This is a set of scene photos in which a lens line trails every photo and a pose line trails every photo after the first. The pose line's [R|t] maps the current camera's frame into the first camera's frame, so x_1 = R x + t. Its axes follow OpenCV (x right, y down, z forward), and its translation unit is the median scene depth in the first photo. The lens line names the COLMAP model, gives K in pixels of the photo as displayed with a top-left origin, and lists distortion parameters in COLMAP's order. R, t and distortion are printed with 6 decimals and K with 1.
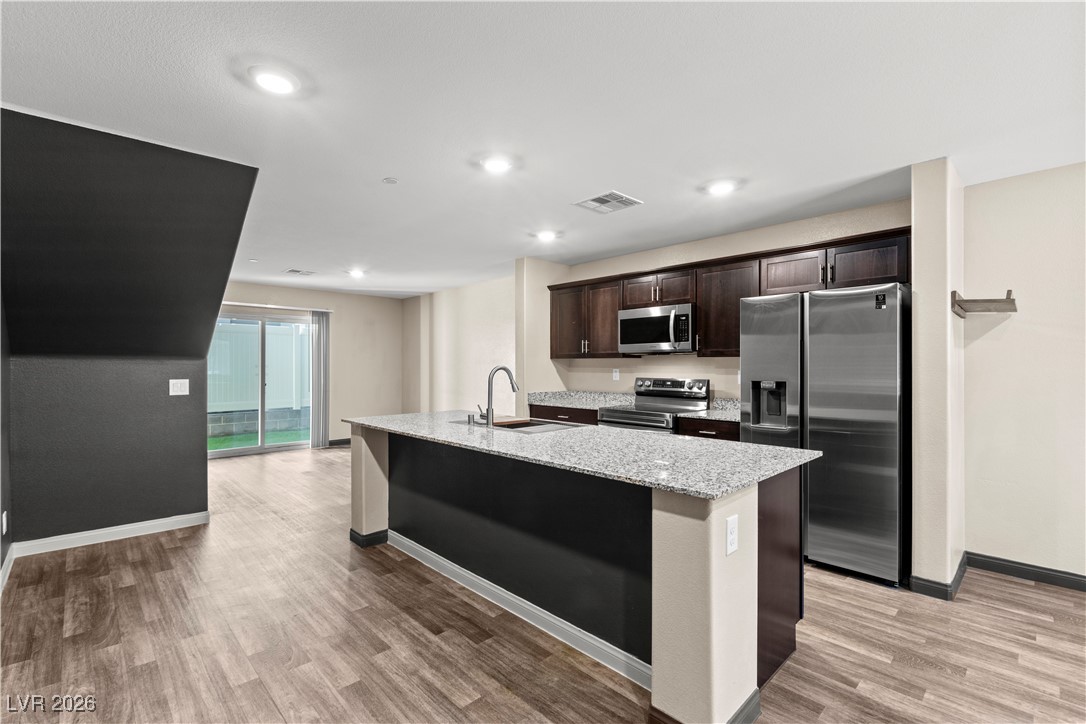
lens RADIAL K [[484.0, 0, 531.2], [0, 484.0, 370.0], [0, 0, 1]] dist [-0.002947, -0.000514]
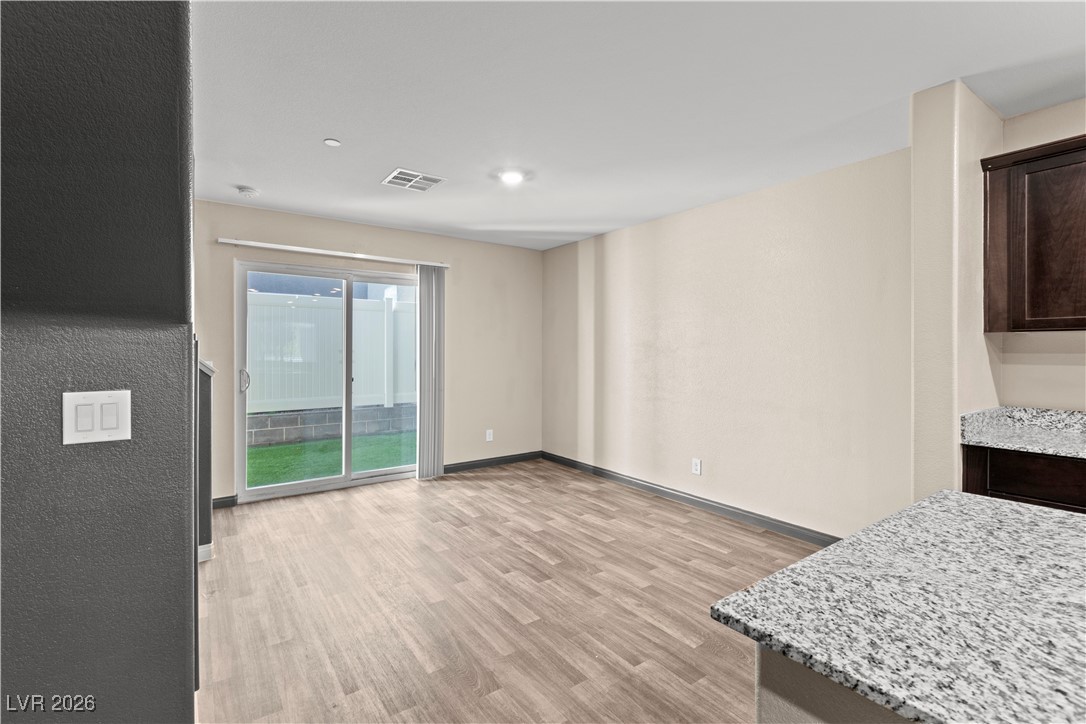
lens RADIAL K [[486.7, 0, 518.4], [0, 486.7, 354.2], [0, 0, 1]] dist [0.000046, -0.000079]
pose [[0.985899, 0.001592, -0.167333, -0.219813], [-0.002298, 0.999989, -0.004025, -0.001698], [0.167325, 0.004353, 0.985892, 0.392129]]
